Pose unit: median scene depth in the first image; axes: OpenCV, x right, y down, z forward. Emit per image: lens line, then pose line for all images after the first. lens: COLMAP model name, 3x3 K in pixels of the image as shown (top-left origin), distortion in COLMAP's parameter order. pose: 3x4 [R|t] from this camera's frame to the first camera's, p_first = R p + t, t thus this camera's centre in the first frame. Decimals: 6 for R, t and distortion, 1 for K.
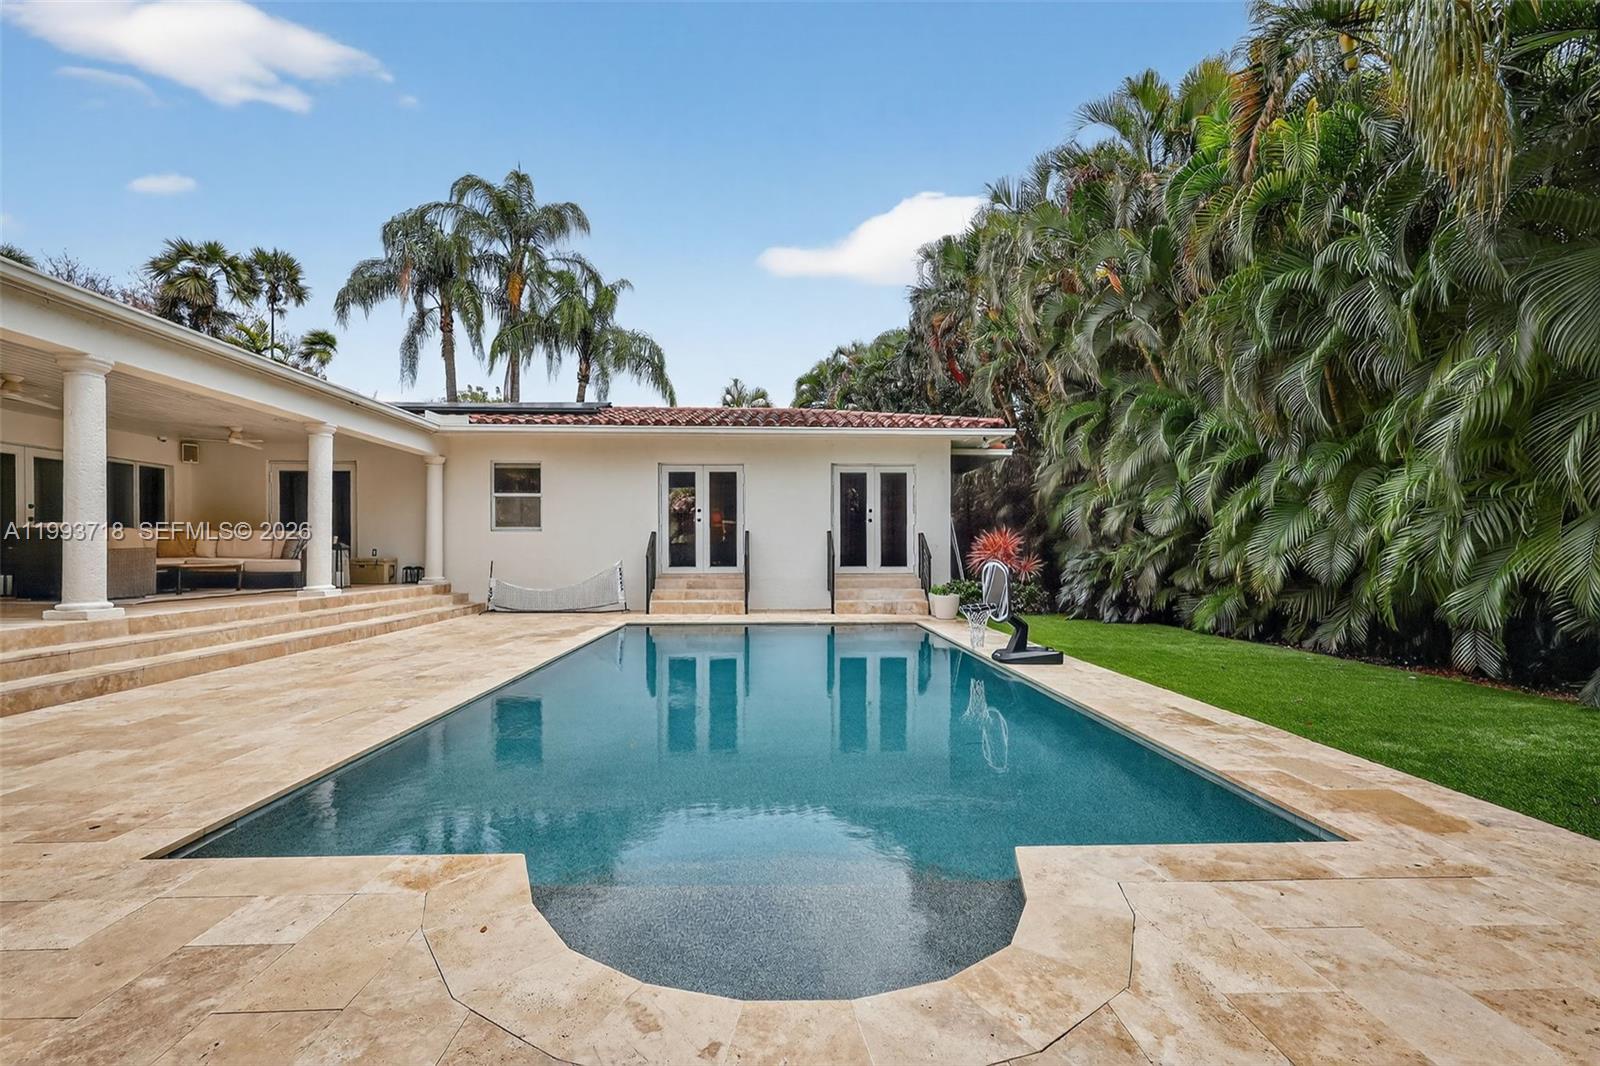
lens RADIAL K [[747.6, 0, 807.1], [0, 747.6, 555.8], [0, 0, 1]] dist [0.001363, 0.001021]
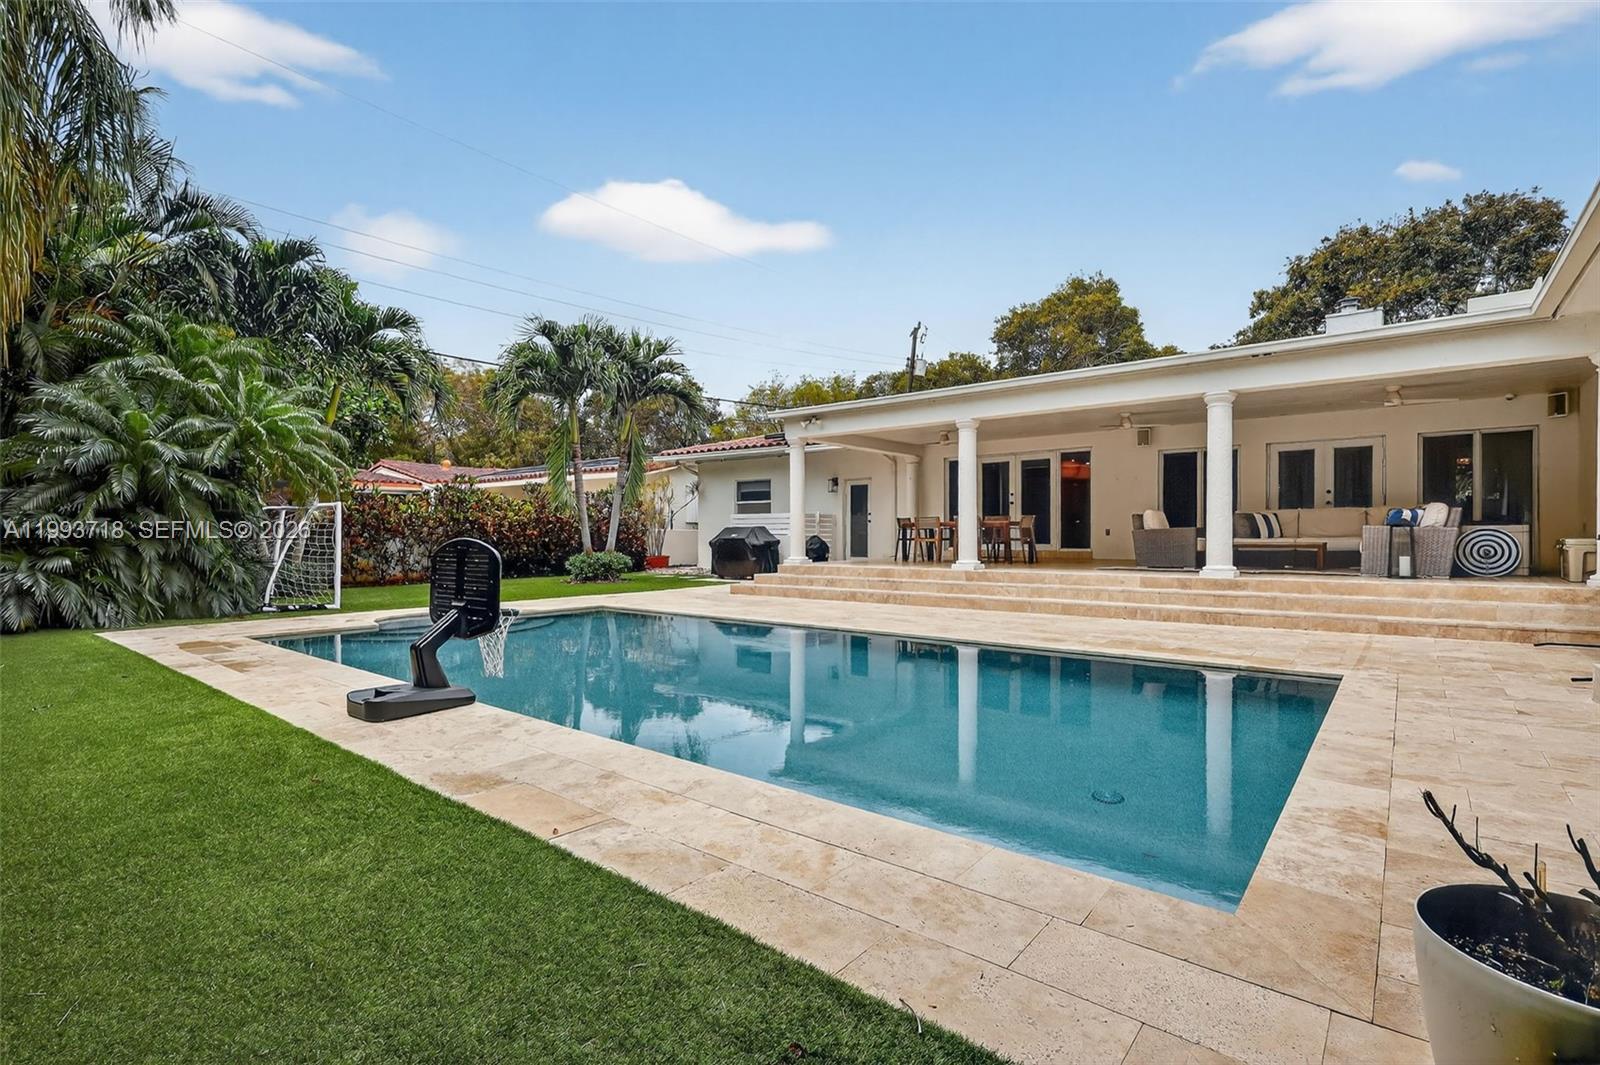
lens RADIAL K [[747.6, 0, 789.0], [0, 747.6, 539.8], [0, 0, 1]] dist [0.001363, 0.001021]
pose [[-0.667476, 0.004911, -0.744616, 0.295421], [-0.002197, 0.999961, 0.008564, 0.000196], [0.744628, 0.007352, -0.667439, 0.886887]]
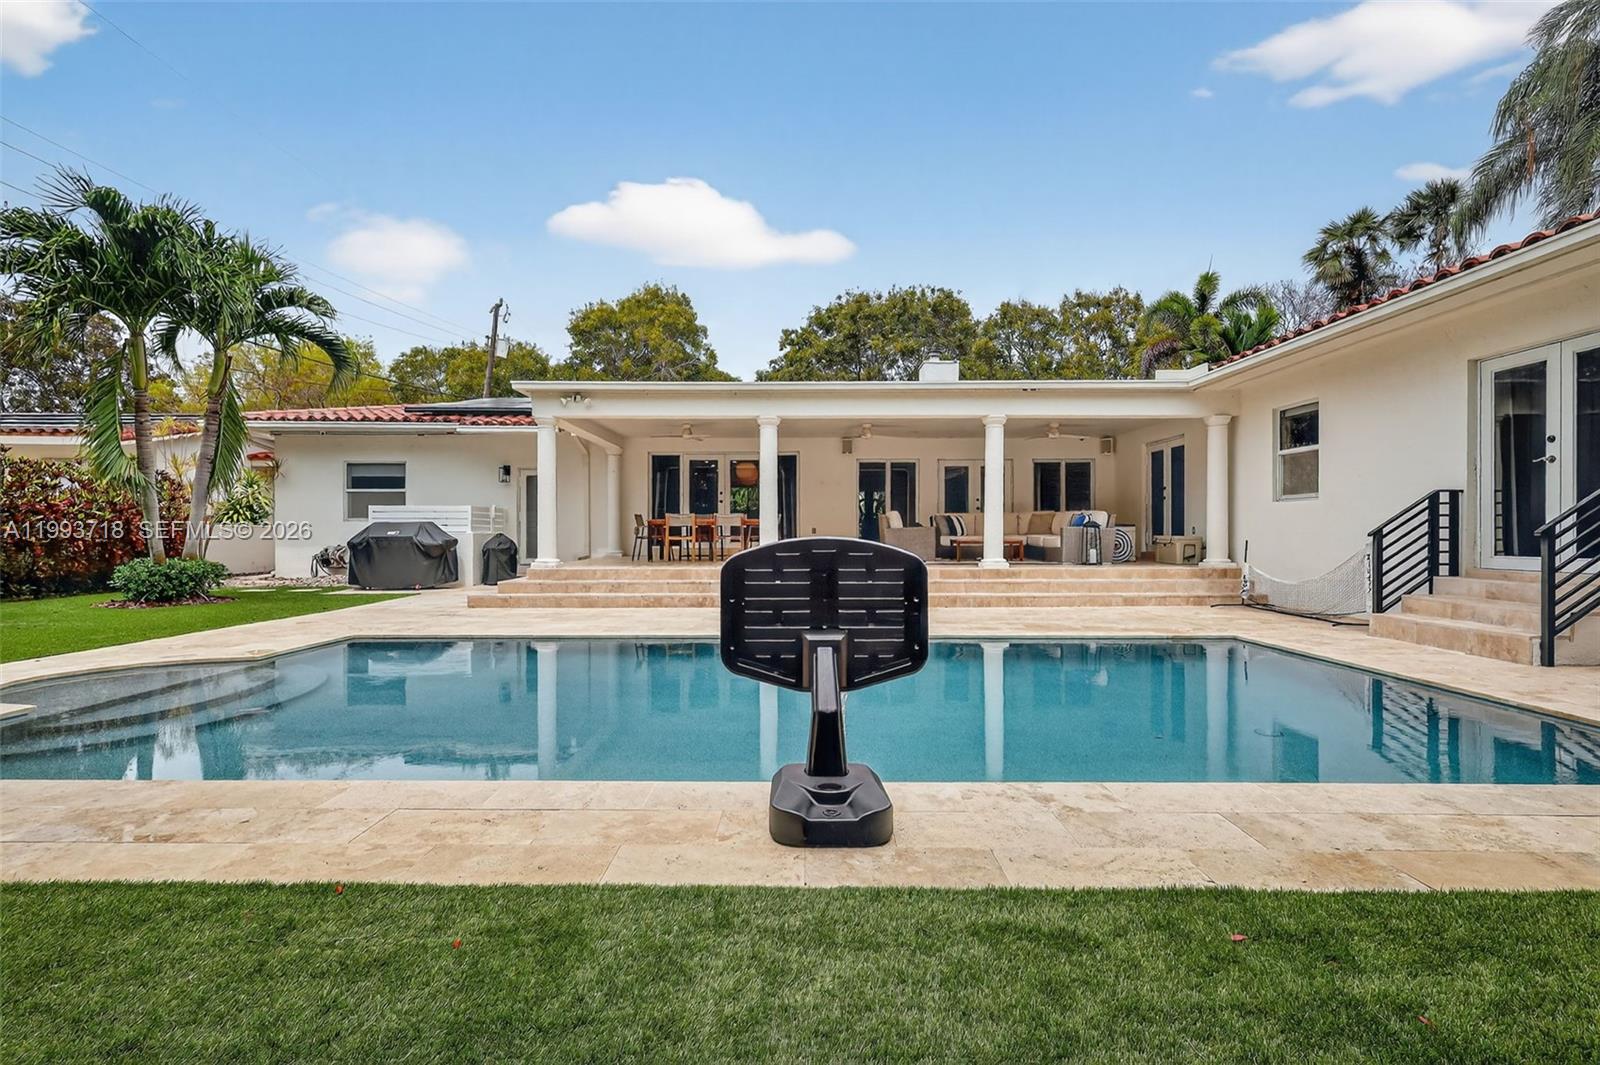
lens RADIAL K [[747.6, 0, 790.6], [0, 747.6, 538.3], [0, 0, 1]] dist [0.001363, 0.001021]
pose [[-0.056924, 0.006830, -0.998355, 0.365007], [-0.004889, 0.999963, 0.007120, 0.001587], [0.998367, 0.005286, -0.056888, 0.548913]]
